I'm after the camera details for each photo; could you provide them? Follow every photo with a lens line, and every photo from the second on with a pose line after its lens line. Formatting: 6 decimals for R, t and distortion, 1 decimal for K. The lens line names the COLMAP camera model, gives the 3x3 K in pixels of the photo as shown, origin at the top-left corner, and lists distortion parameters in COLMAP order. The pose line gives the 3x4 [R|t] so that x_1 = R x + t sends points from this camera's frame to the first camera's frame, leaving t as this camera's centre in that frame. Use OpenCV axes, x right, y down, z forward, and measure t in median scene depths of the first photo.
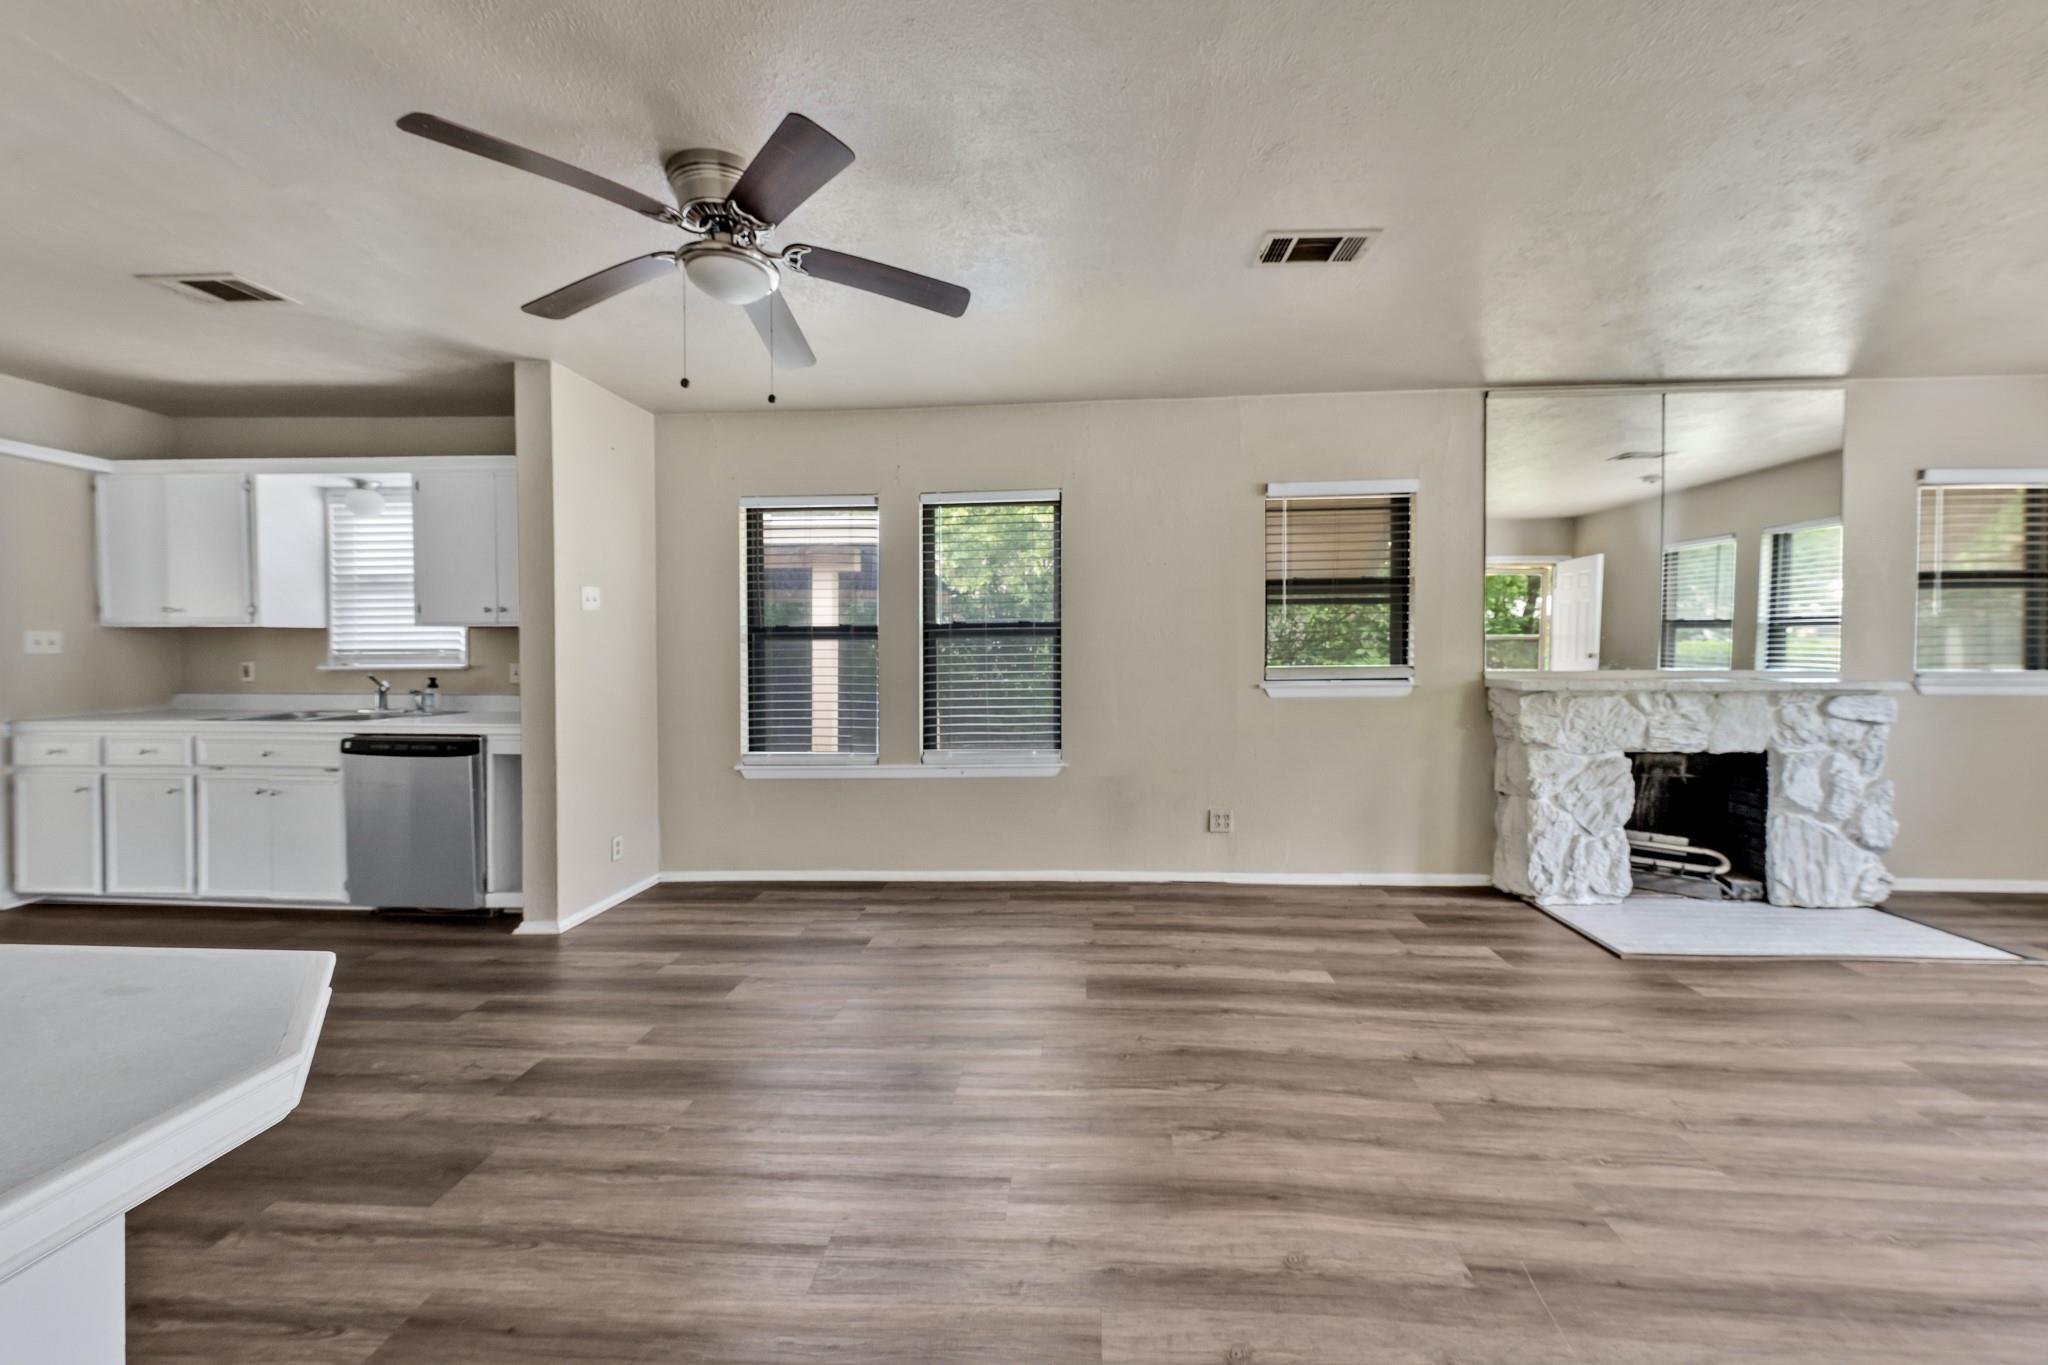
lens RADIAL K [[1012.3, 0, 1024.0], [0, 1012.3, 682.5], [0, 0, 1]] dist [-0.000656, -0.000202]
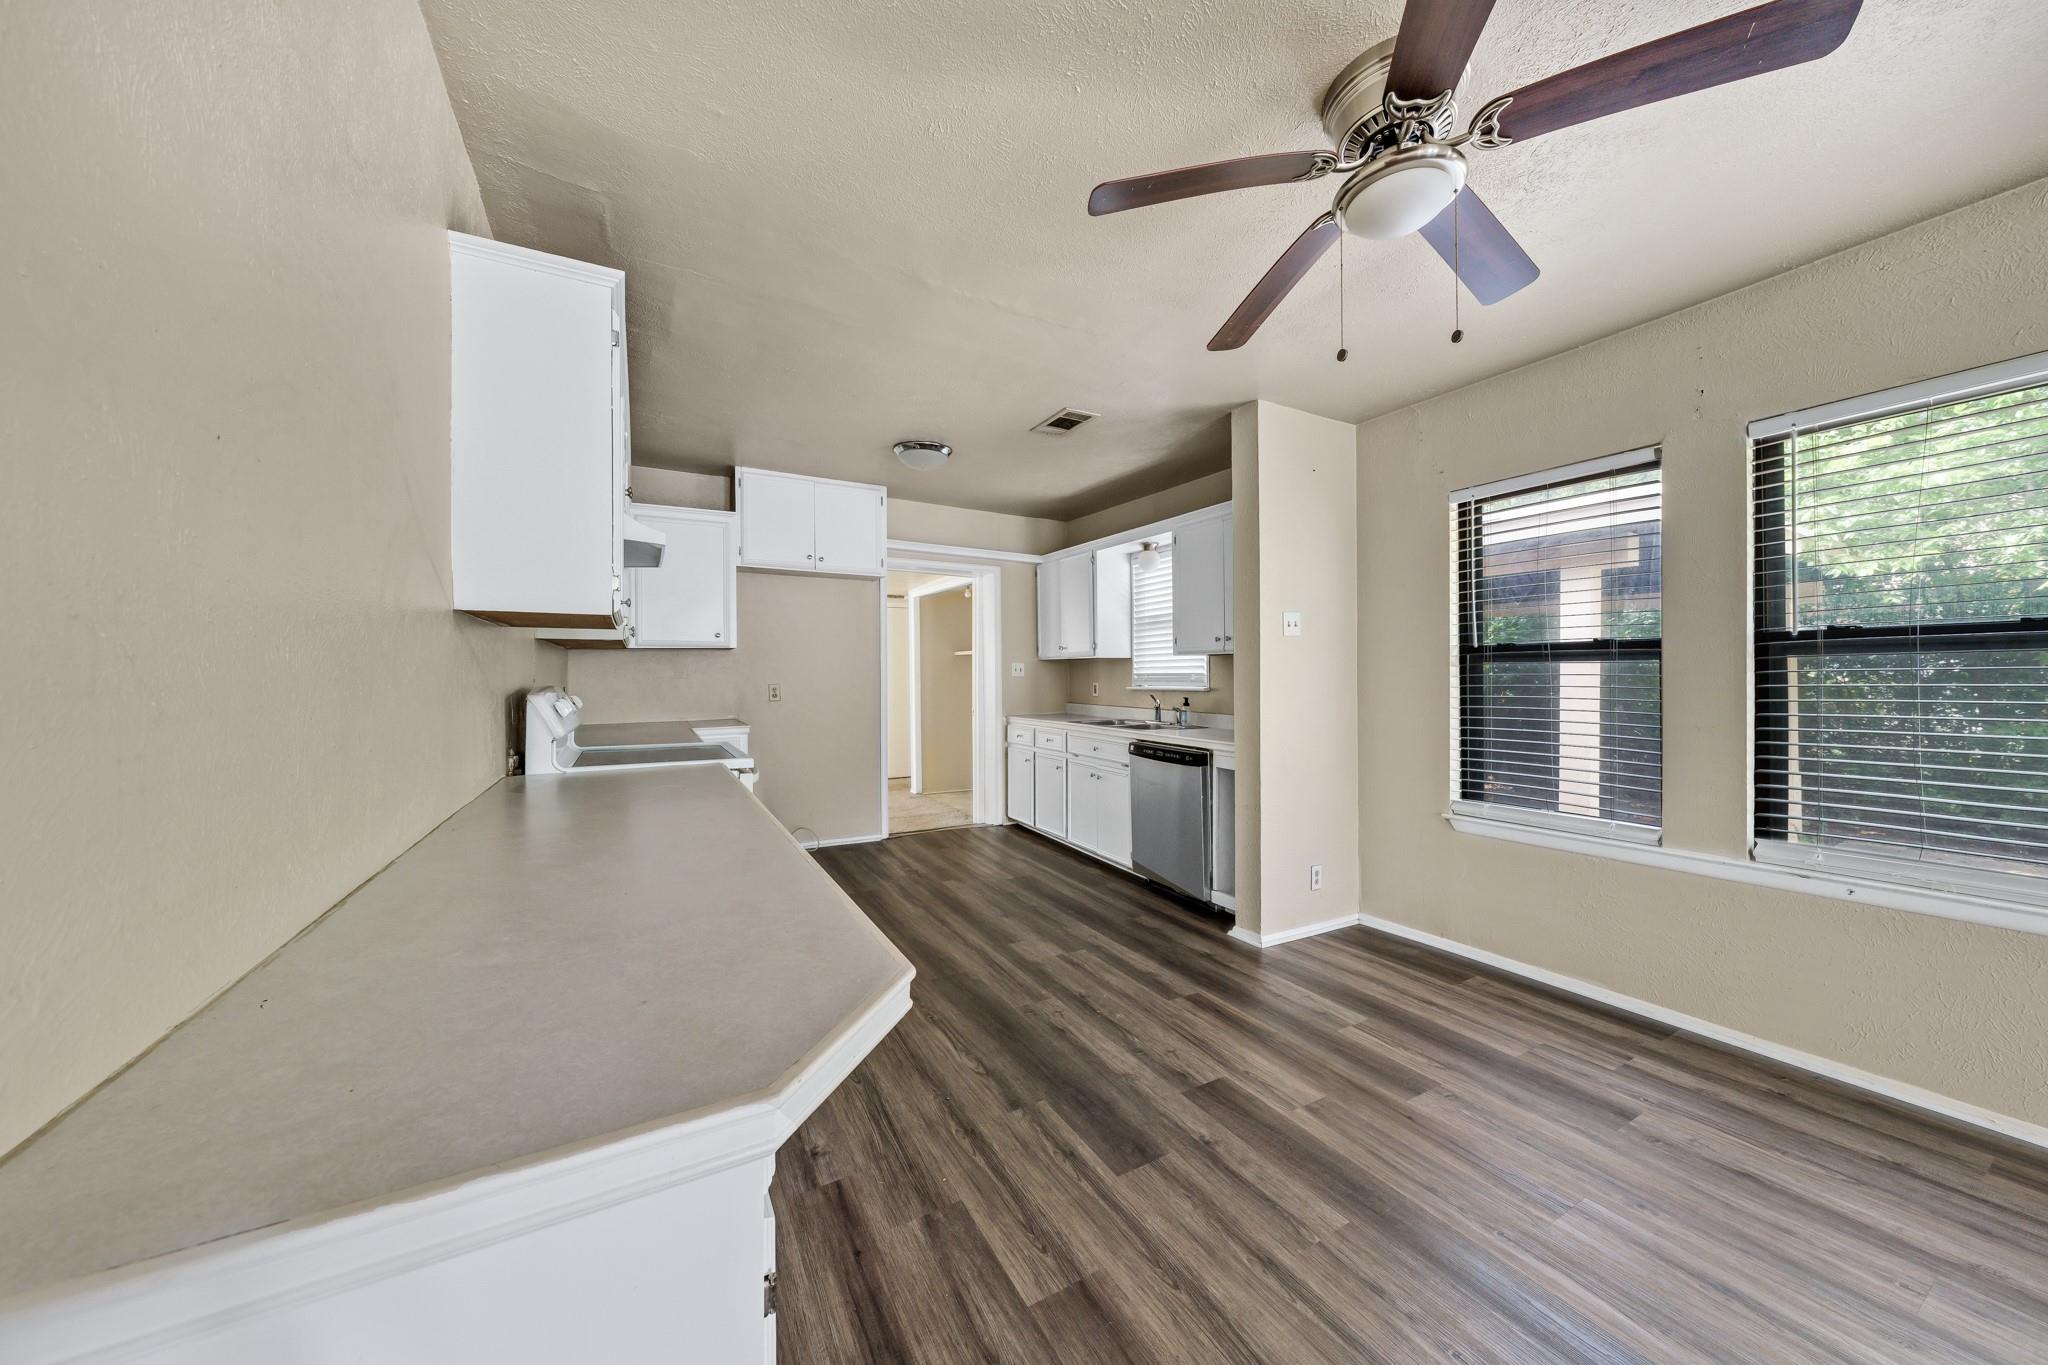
lens RADIAL K [[713.9, 0, 1027.9], [0, 713.9, 672.1], [0, 0, 1]] dist [-0.001622, -0.000309]
pose [[0.591050, -0.002062, -0.806633, -0.011316], [-0.026616, 0.999402, -0.022058, -0.012109], [0.806196, 0.034507, 0.590642, 0.373130]]
